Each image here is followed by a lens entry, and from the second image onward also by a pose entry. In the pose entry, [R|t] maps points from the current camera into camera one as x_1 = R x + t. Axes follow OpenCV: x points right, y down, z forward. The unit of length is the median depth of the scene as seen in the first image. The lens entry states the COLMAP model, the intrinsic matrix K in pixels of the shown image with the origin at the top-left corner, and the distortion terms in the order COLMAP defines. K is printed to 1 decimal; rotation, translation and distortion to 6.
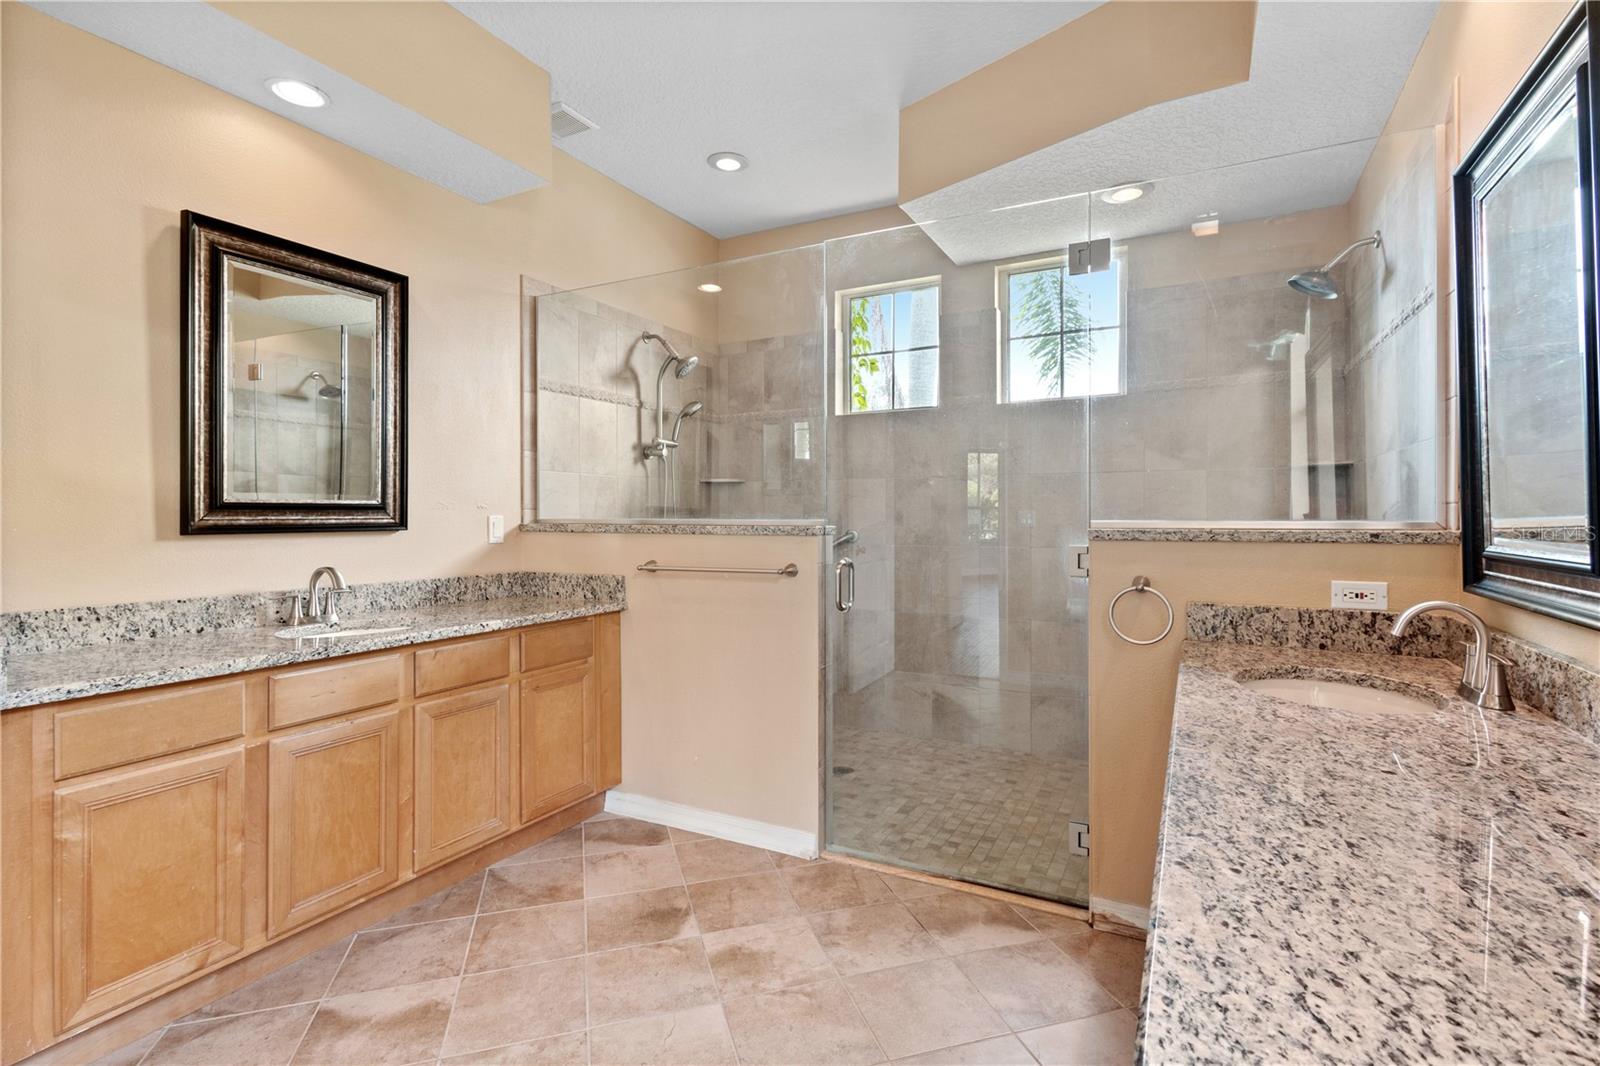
lens RADIAL K [[735.9, 0, 817.7], [0, 735.9, 511.8], [0, 0, 1]] dist [0.012049, -0.000353]
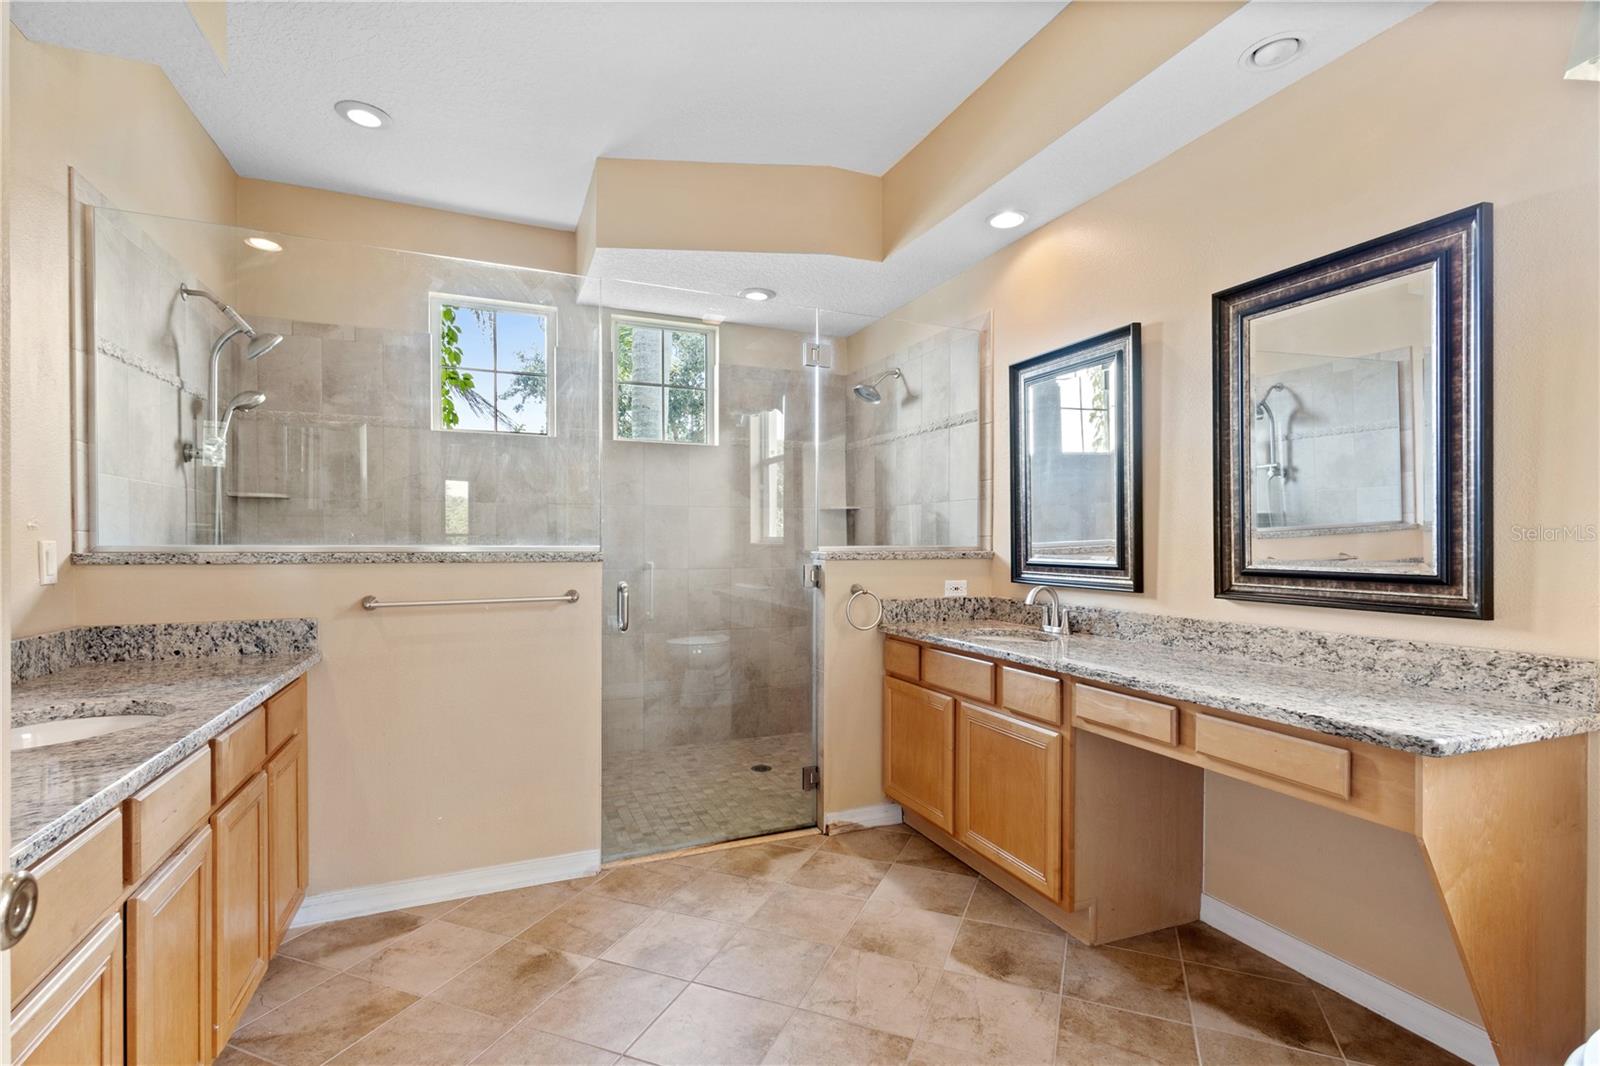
lens RADIAL K [[735.9, 0, 797.3], [0, 735.9, 539.4], [0, 0, 1]] dist [0.012049, -0.000353]
pose [[0.647279, 0.003794, 0.762244, -0.615135], [-0.007043, 0.999975, 0.001003, -0.001544], [-0.762221, -0.006018, 0.647289, 0.117176]]
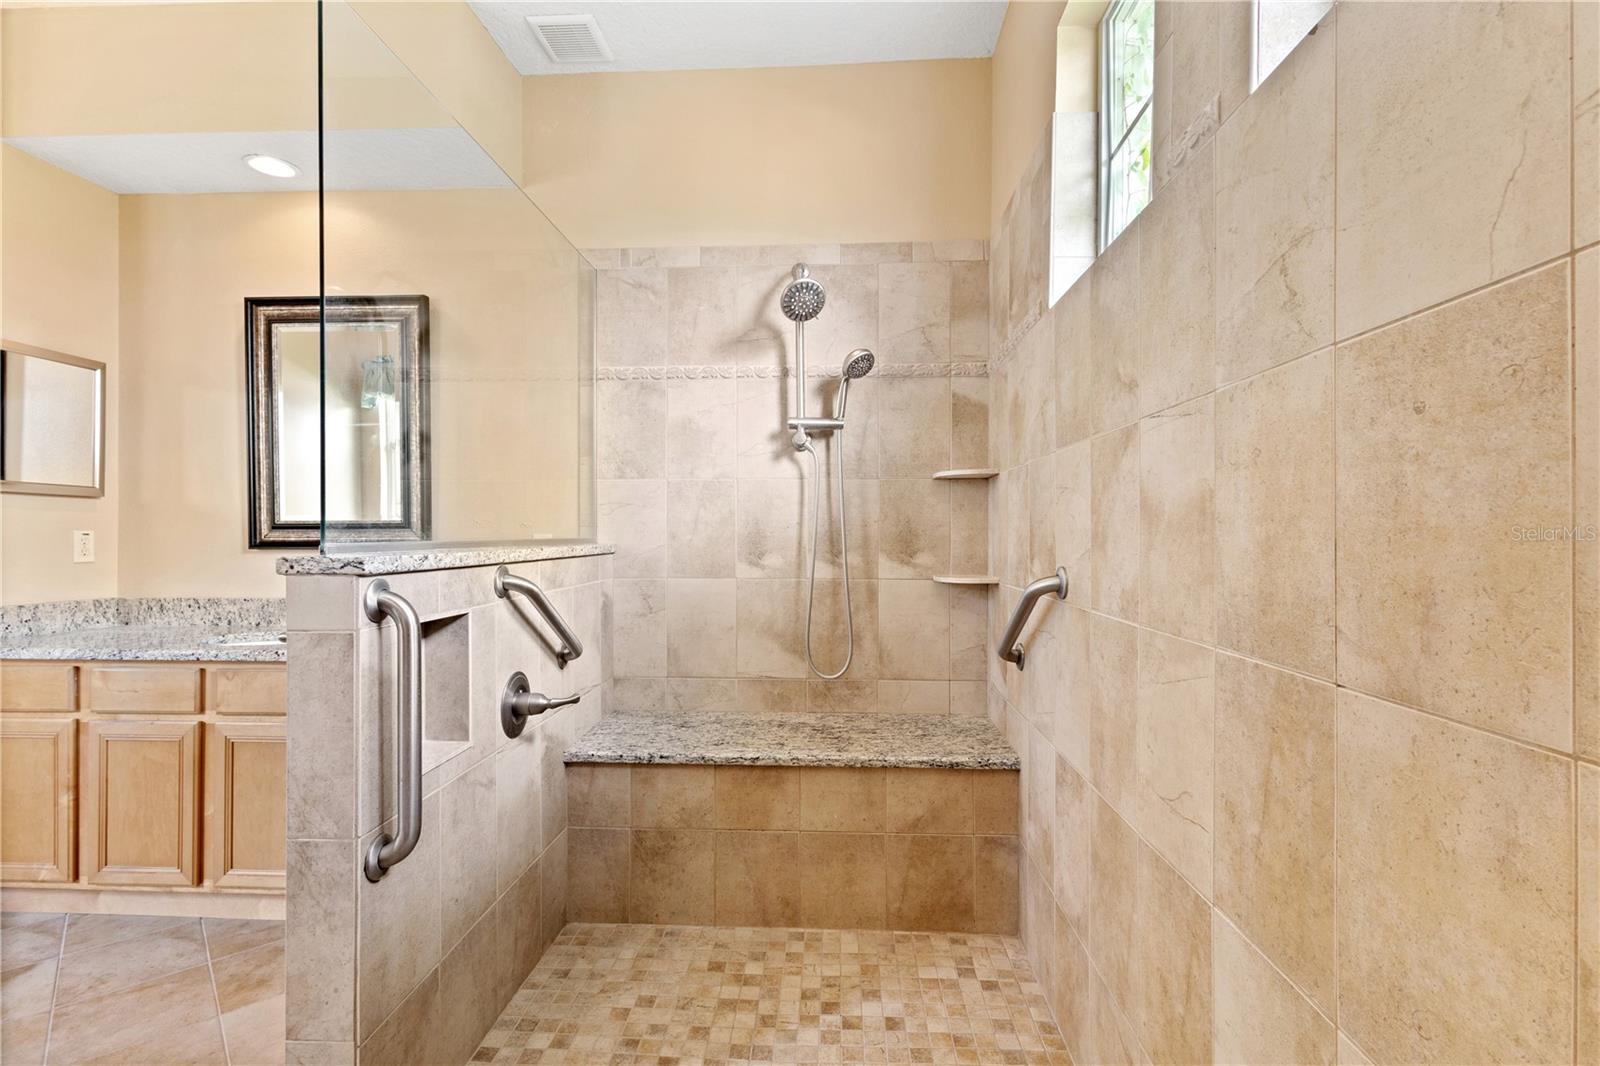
lens RADIAL K [[735.9, 0, 801.9], [0, 735.9, 541.0], [0, 0, 1]] dist [0.012049, -0.000353]
pose [[0.416503, 0.006192, -0.909113, 0.600558], [0.004122, 0.999954, 0.008700, 0.008320], [0.909125, -0.007371, 0.416458, 1.110444]]
